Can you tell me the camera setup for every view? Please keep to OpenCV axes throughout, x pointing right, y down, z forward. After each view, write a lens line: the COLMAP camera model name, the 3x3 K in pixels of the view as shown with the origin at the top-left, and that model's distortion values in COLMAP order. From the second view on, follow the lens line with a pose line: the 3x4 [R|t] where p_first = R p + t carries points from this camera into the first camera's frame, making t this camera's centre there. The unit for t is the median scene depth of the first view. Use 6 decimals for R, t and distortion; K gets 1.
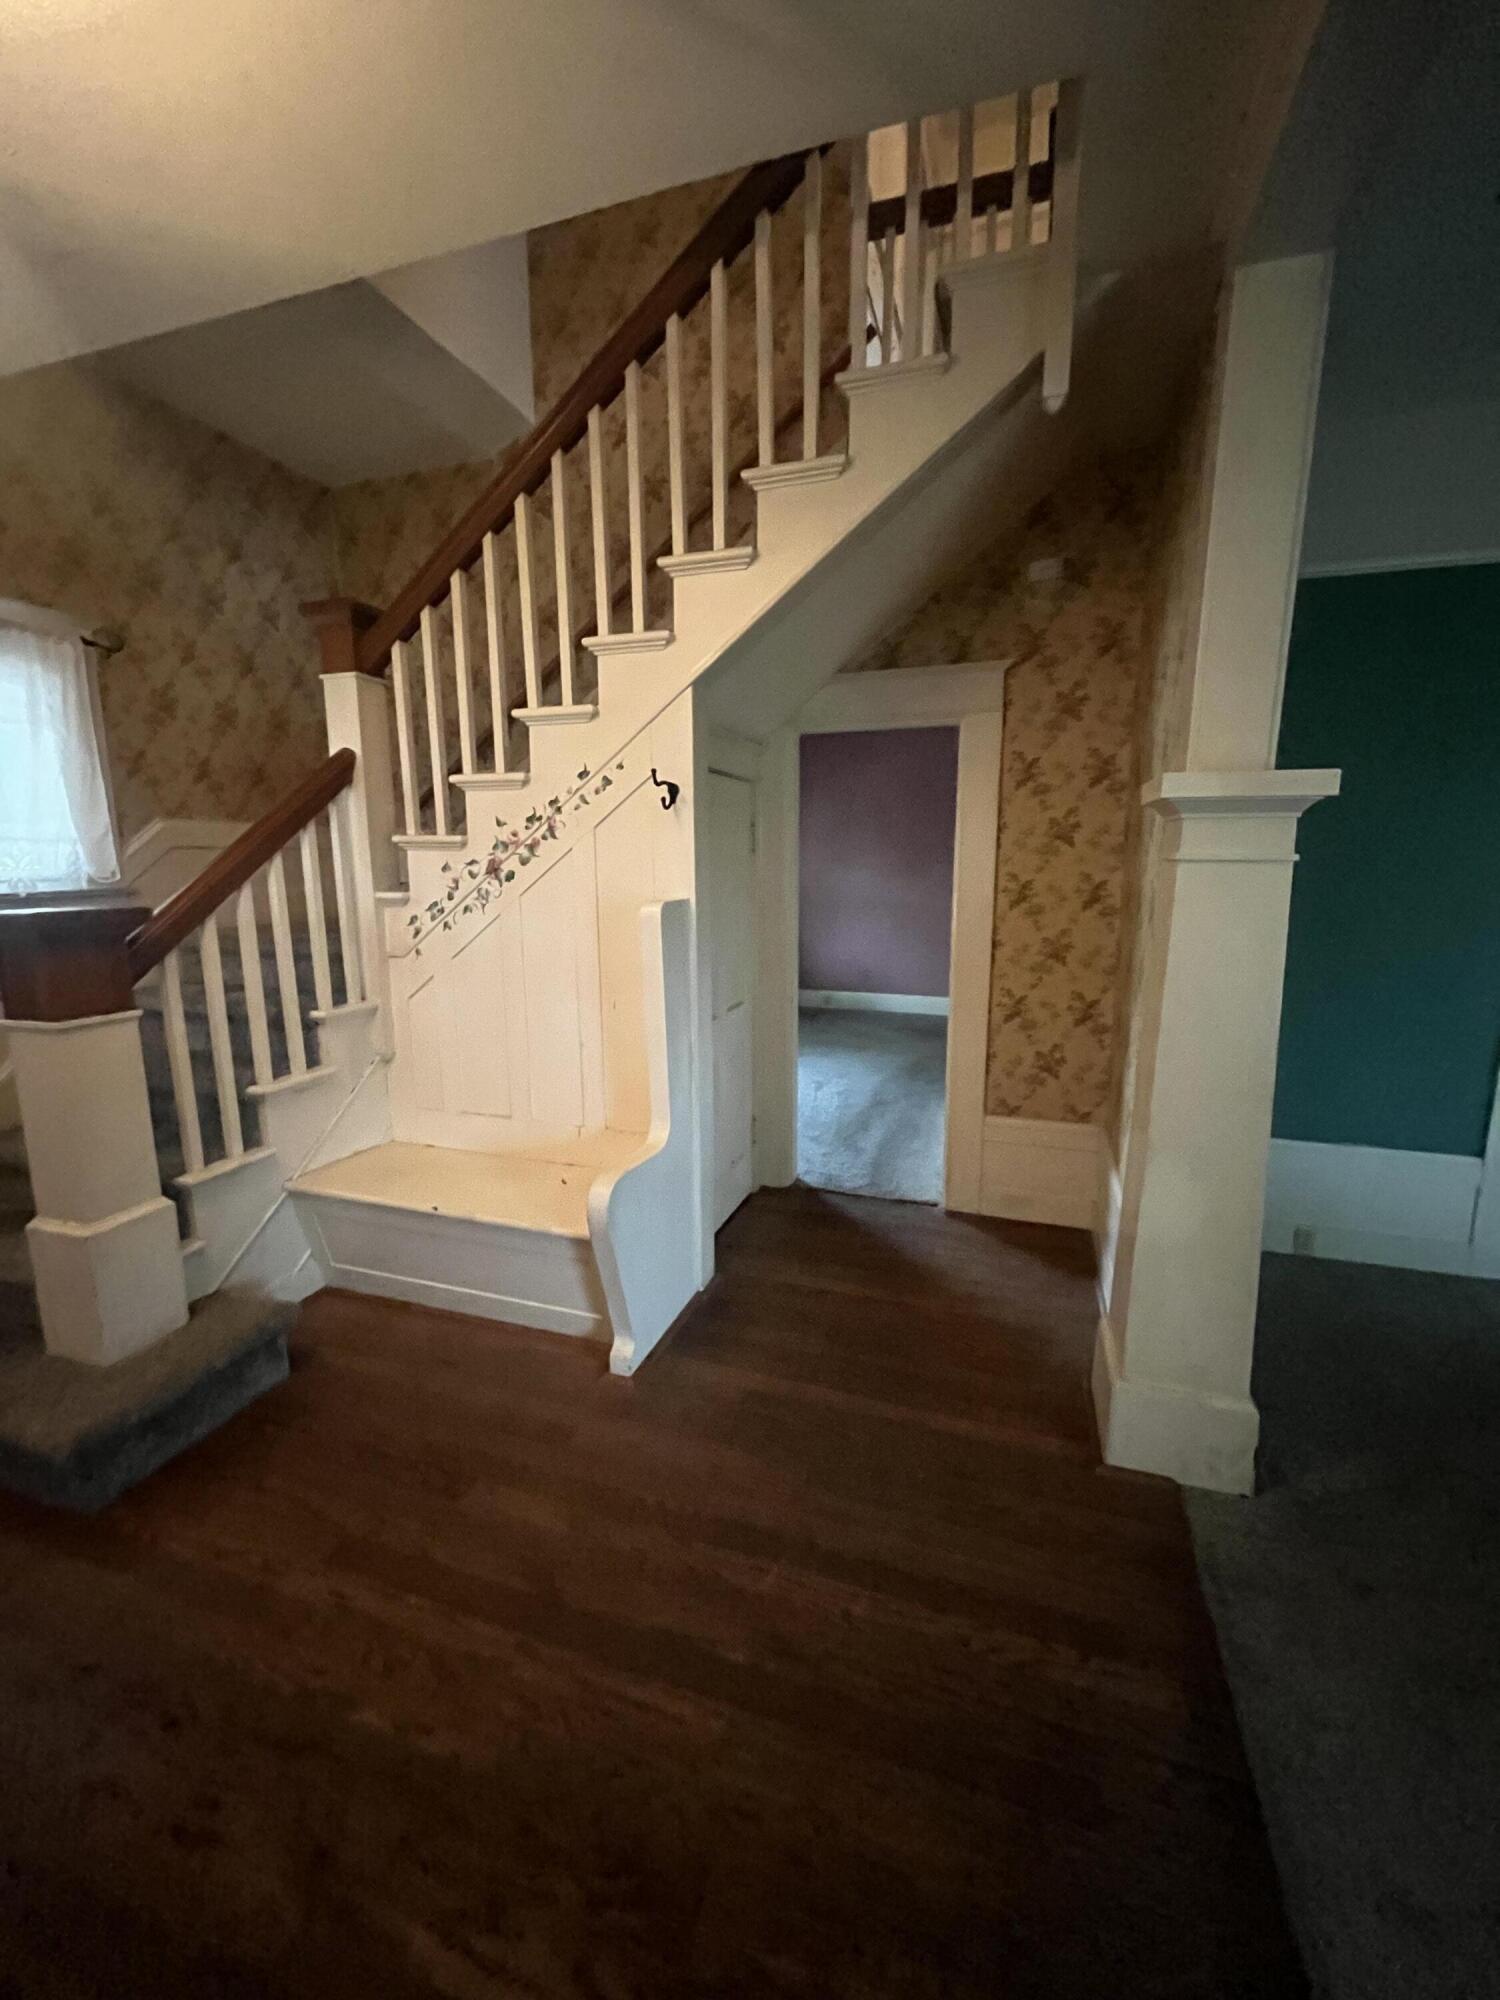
lens RADIAL K [[800.7, 0, 760.3], [0, 800.7, 997.2], [0, 0, 1]] dist [-0.001059, -0.000426]
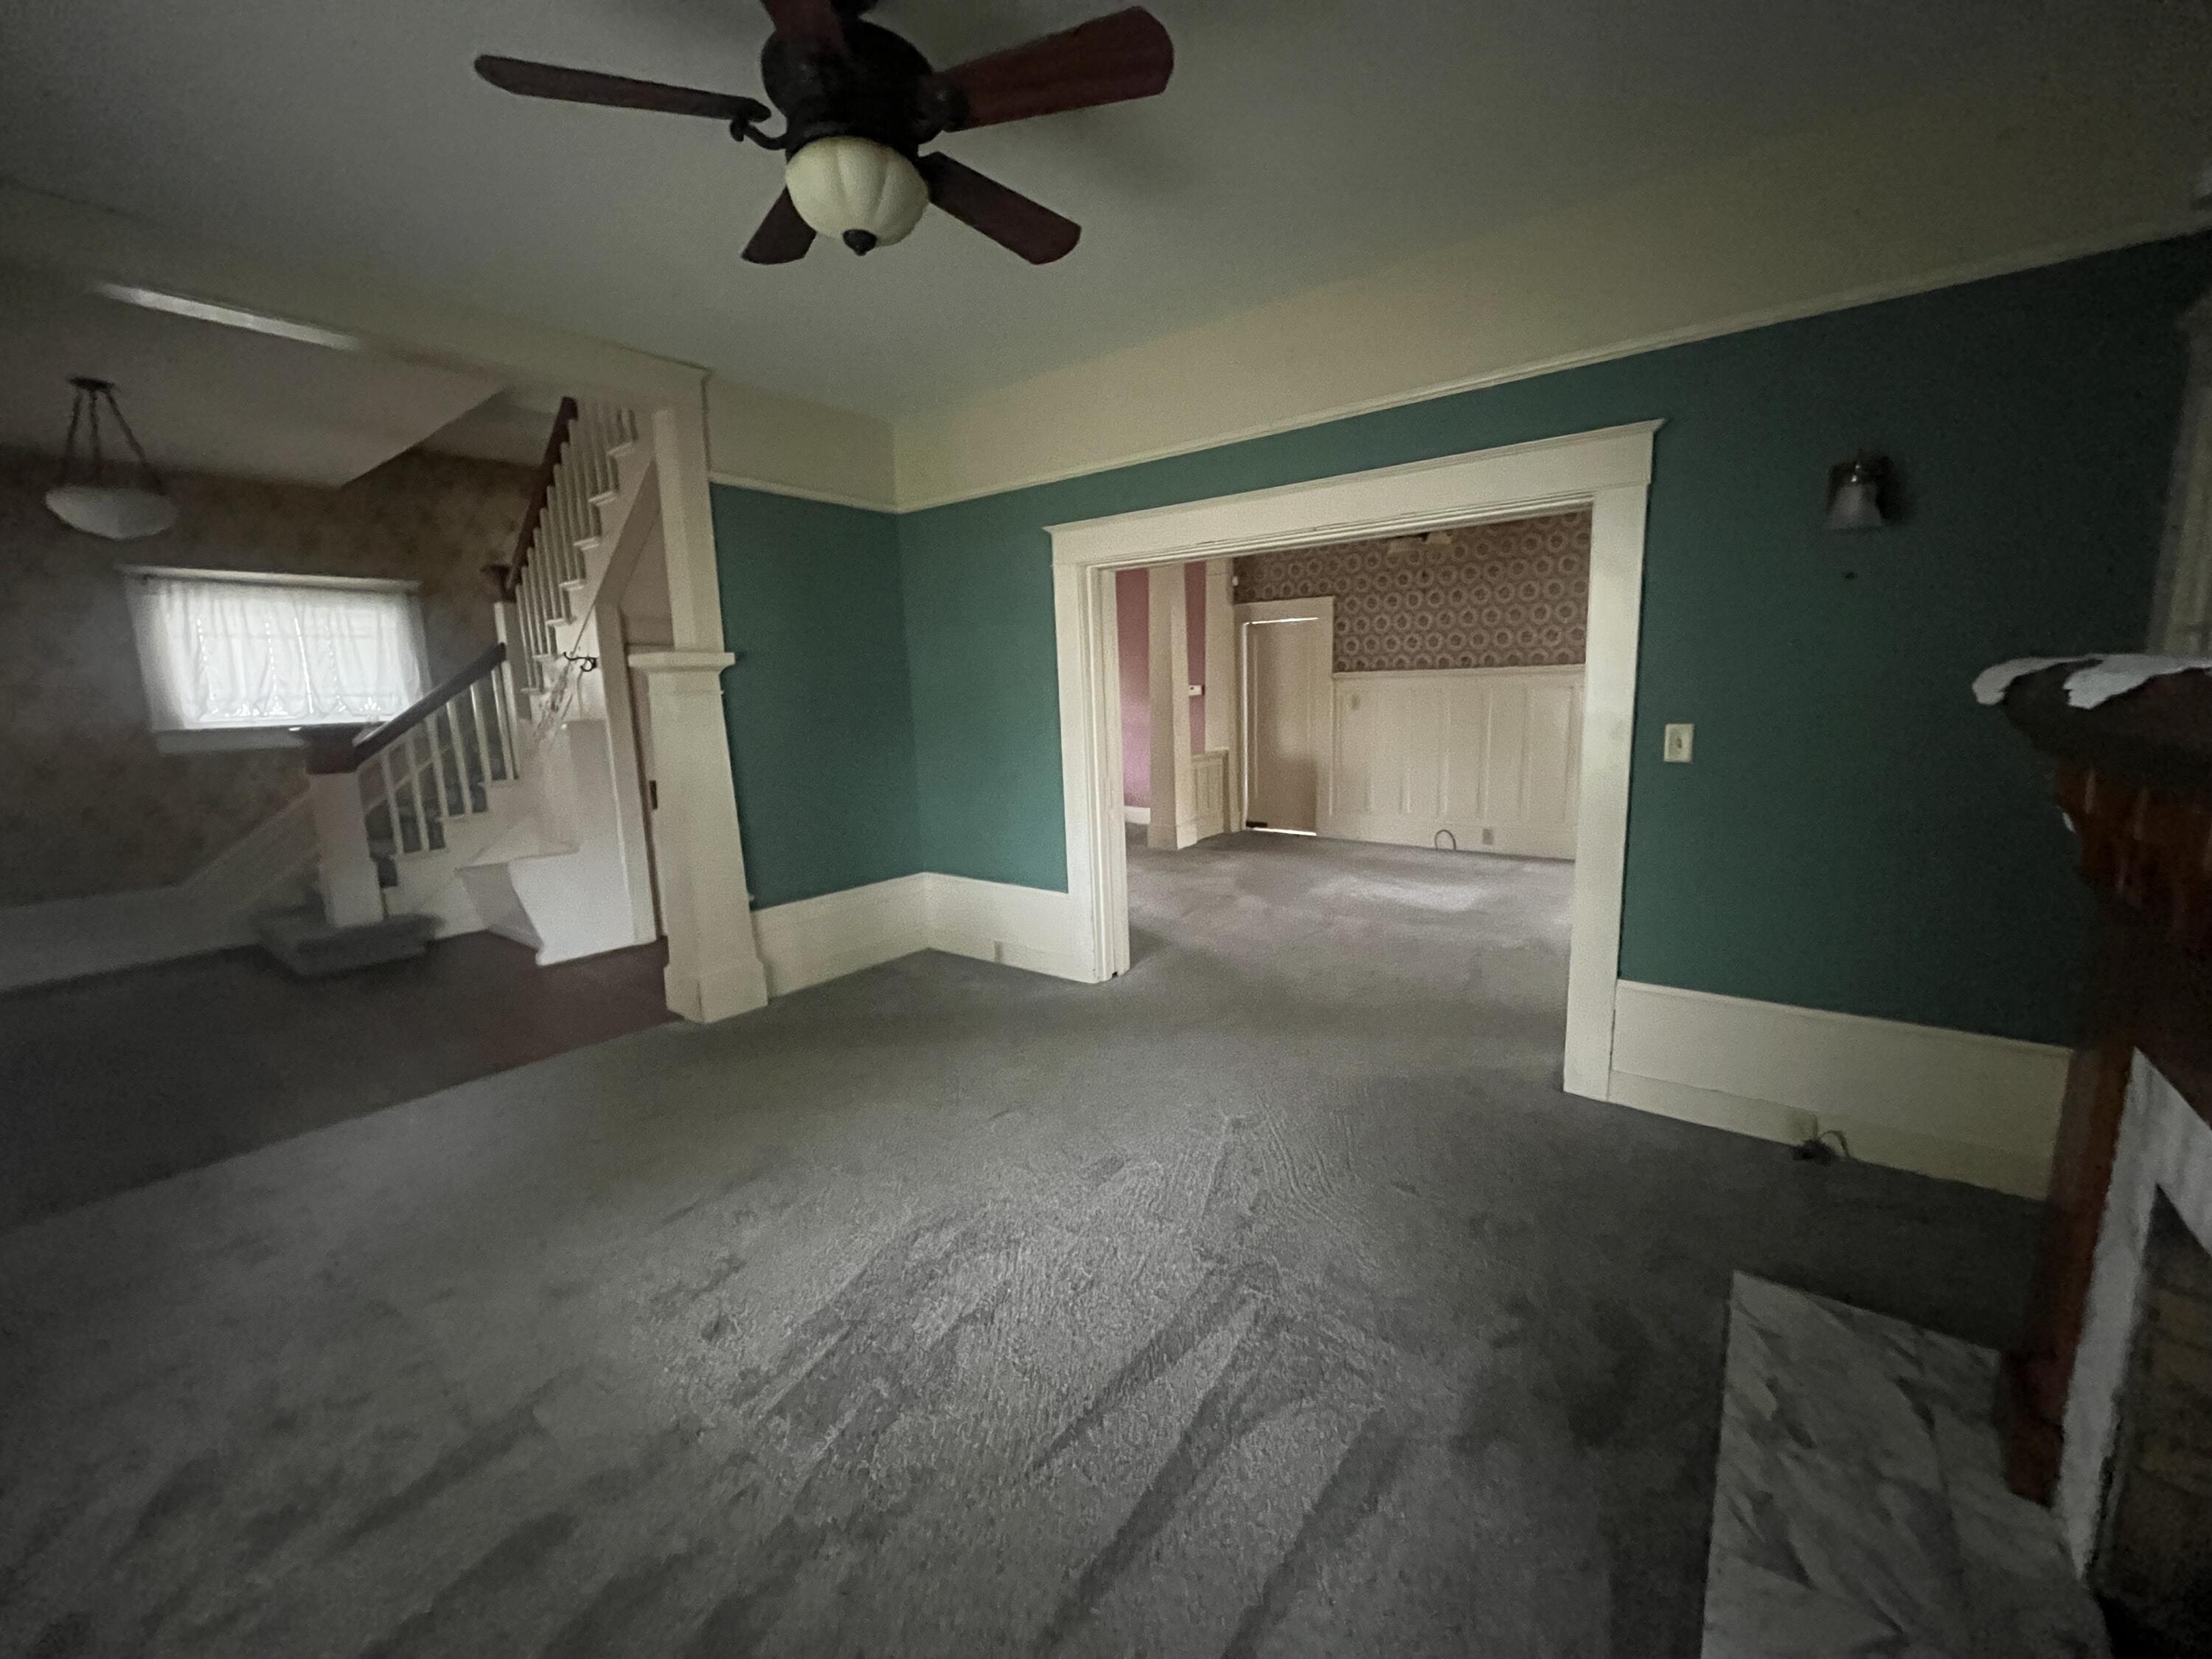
lens RADIAL K [[885.6, 0, 1093.3], [0, 885.6, 836.2], [0, 0, 1]] dist [-0.001059, -0.000426]
pose [[0.939363, 0.026007, -0.341935, 1.510274], [-0.025710, 0.999655, 0.005402, 0.094291], [0.341958, 0.003716, 0.939708, -0.462549]]
